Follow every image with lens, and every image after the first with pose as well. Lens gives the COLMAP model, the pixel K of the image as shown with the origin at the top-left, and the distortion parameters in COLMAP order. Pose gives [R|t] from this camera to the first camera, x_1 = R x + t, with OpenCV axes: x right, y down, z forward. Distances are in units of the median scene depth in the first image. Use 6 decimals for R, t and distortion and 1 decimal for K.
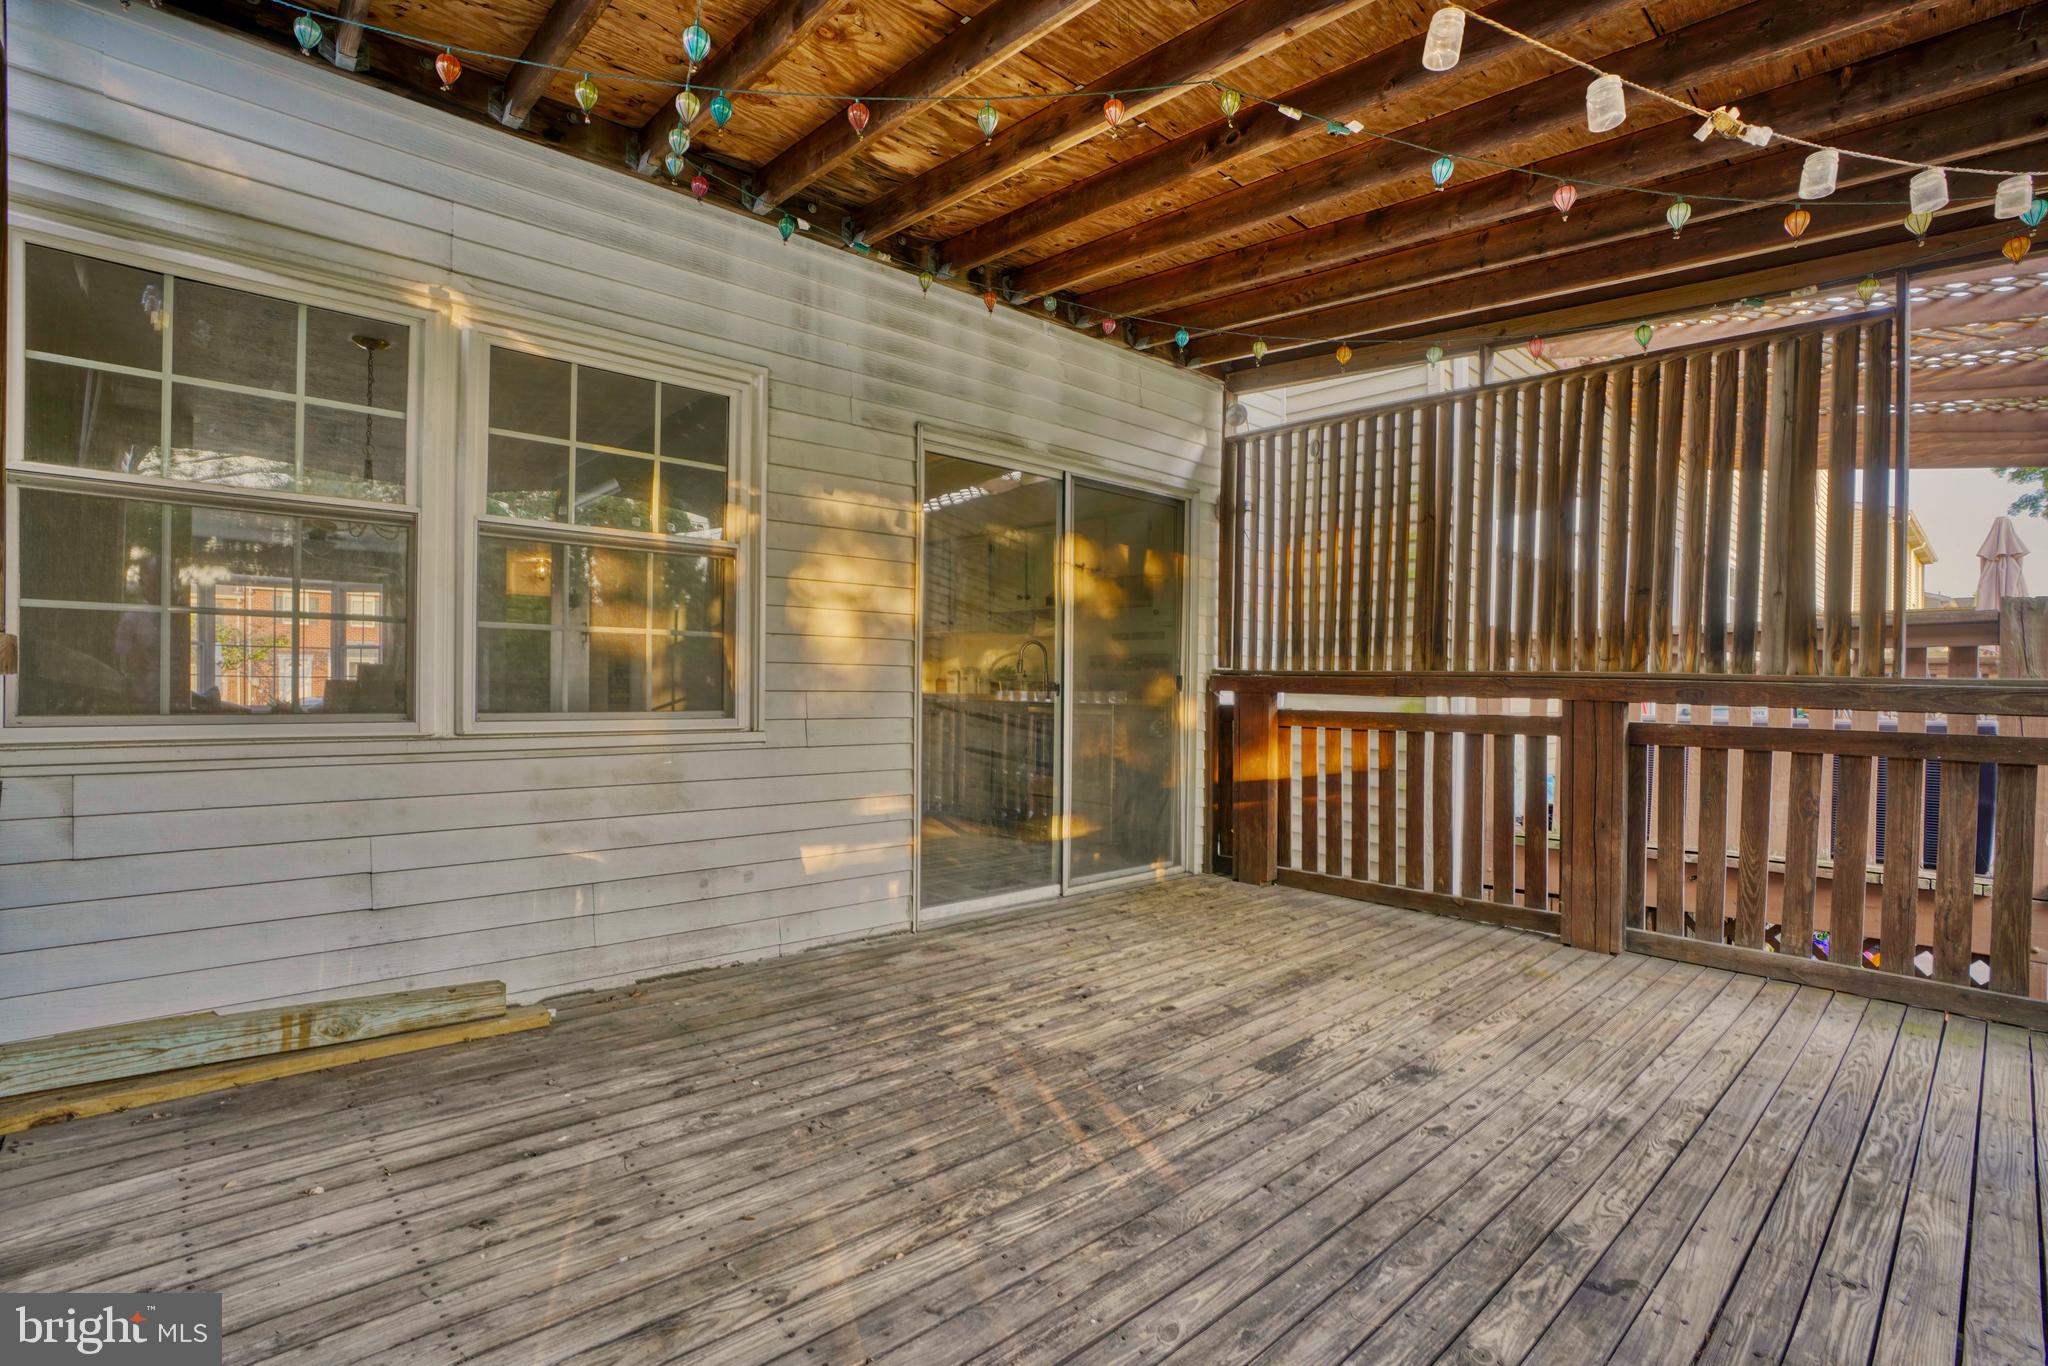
lens RADIAL K [[965.8, 0, 1017.0], [0, 965.8, 664.3], [0, 0, 1]] dist [-0.070075, 0.027789]
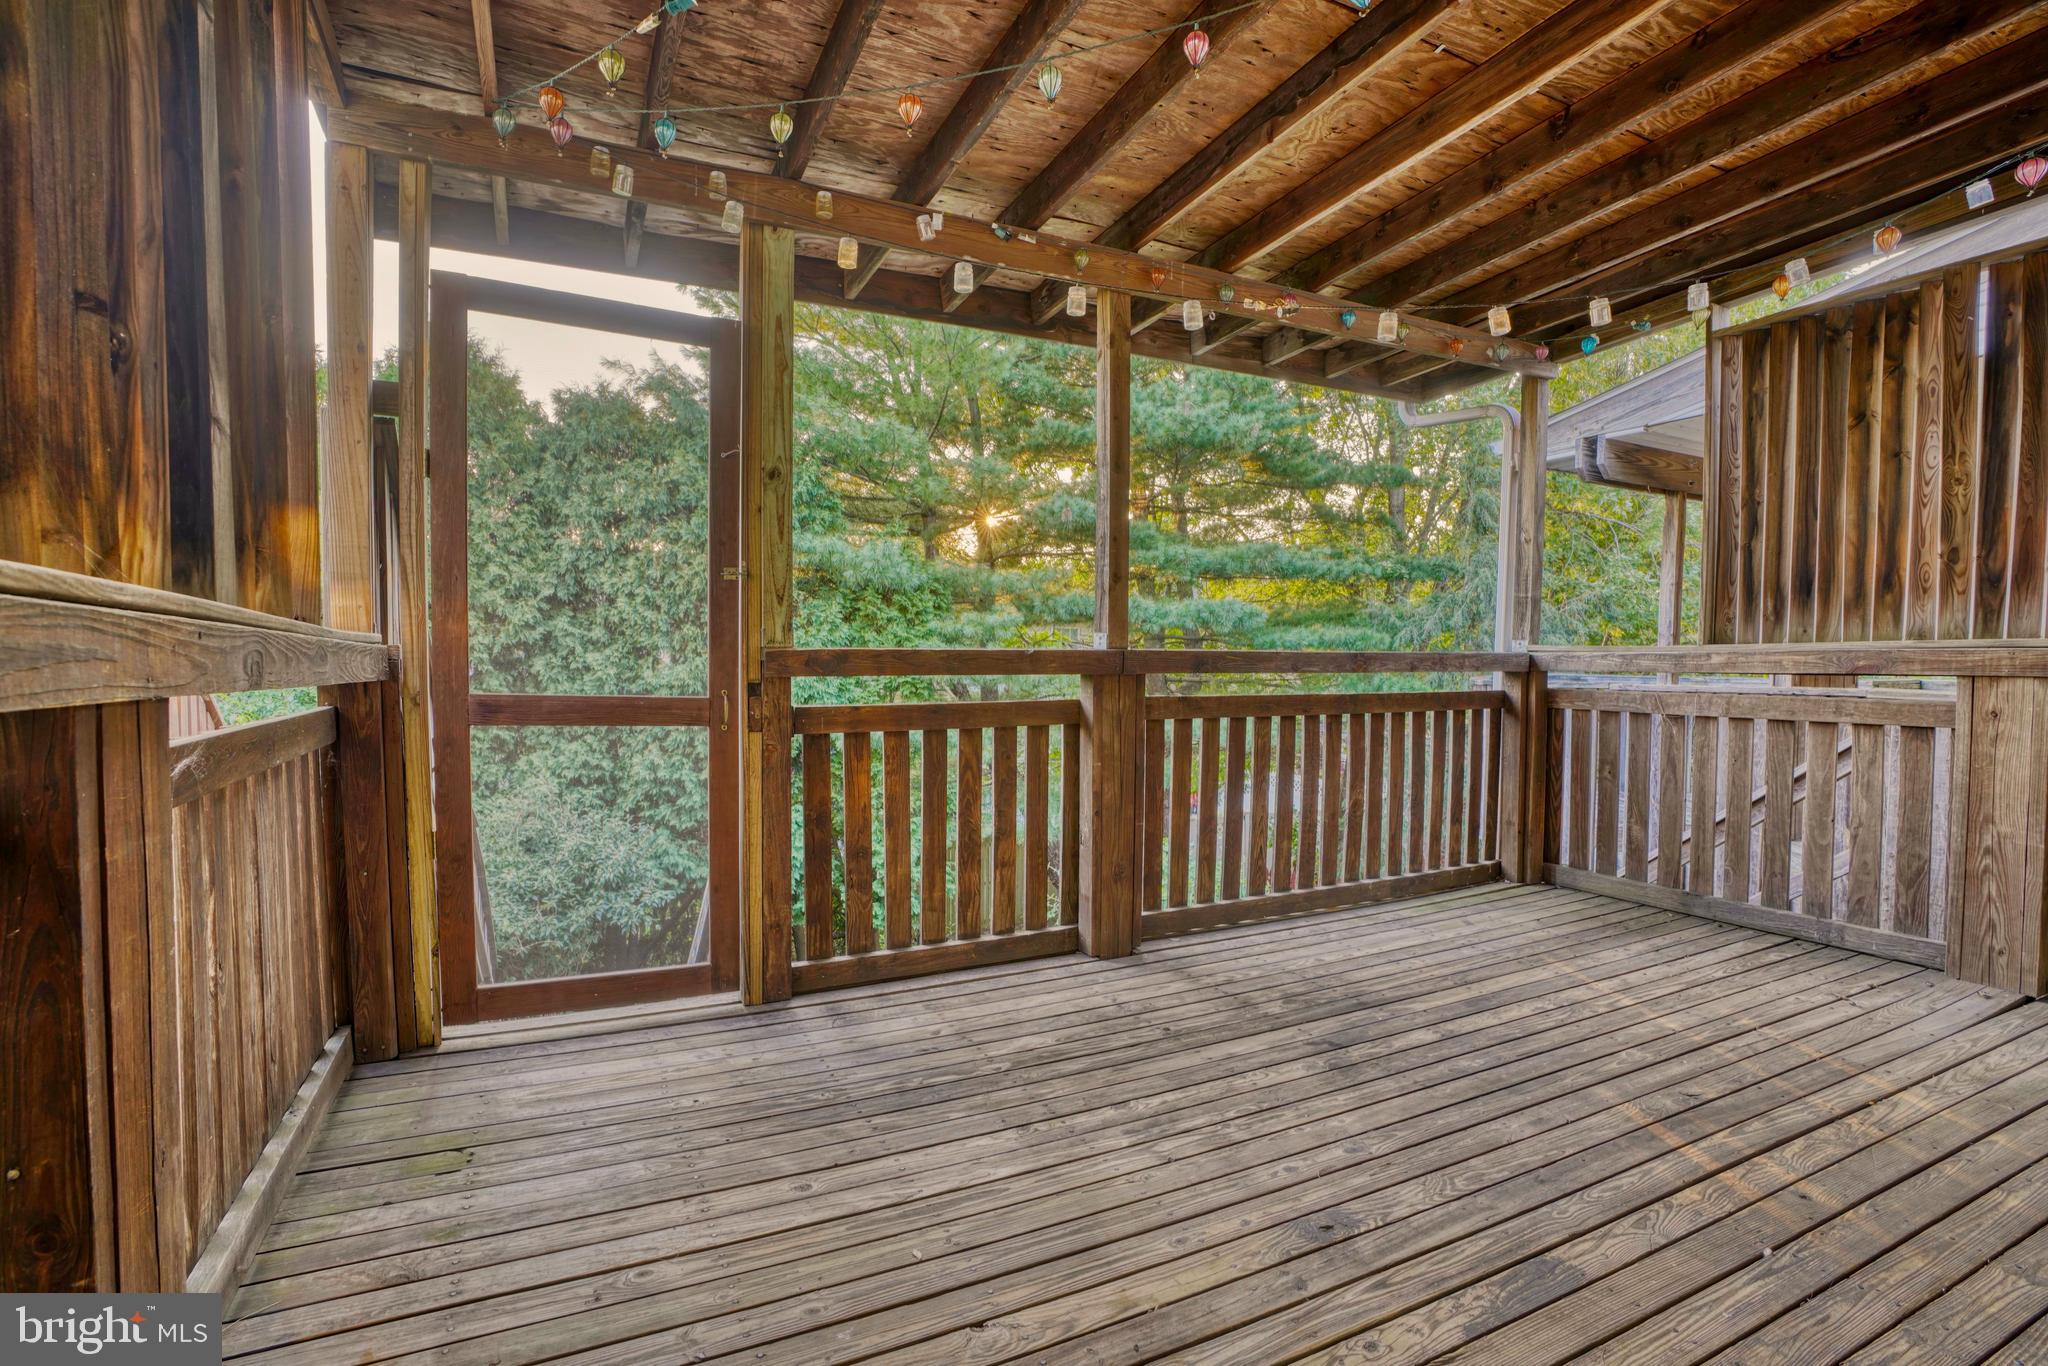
lens RADIAL K [[965.8, 0, 1017.0], [0, 965.8, 664.3], [0, 0, 1]] dist [-0.070075, 0.027789]
pose [[-0.961917, -0.024043, 0.272280, 0.561075], [-0.029325, 0.999452, -0.015344, 0.055369], [-0.271762, -0.022745, -0.962096, 2.101357]]
